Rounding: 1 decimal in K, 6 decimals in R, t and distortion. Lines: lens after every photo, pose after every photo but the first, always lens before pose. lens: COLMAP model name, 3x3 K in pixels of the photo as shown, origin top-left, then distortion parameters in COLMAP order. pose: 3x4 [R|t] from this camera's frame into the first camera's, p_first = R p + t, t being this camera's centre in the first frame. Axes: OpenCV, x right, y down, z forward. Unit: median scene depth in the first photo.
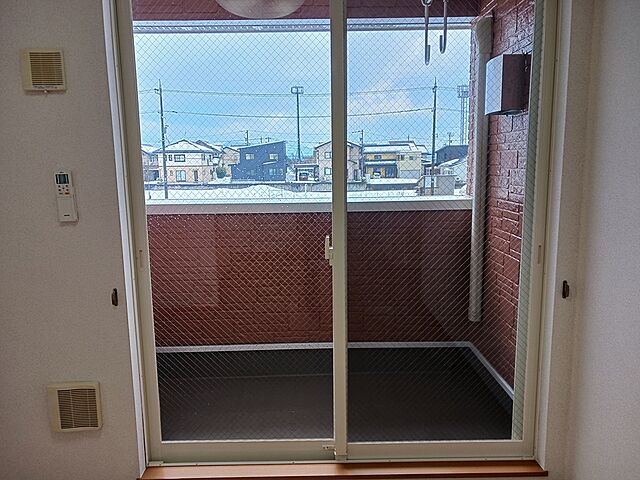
lens RADIAL K [[496.6, 0, 320.0], [0, 496.6, 240.0], [0, 0, 1]] dist [0.066227, -0.003114]
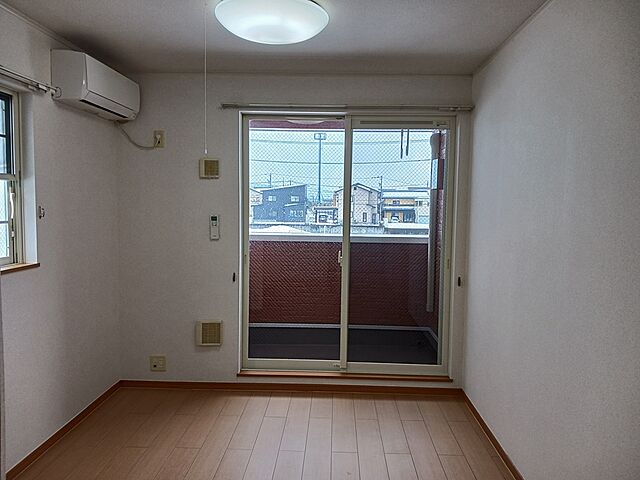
lens RADIAL K [[496.6, 0, 320.0], [0, 496.6, 240.0], [0, 0, 1]] dist [0.066227, -0.003114]
pose [[0.998783, 0.032628, -0.036979, 0.005652], [-0.035629, 0.995860, -0.083631, 0.072201], [0.034097, 0.084846, 0.995810, -0.597247]]
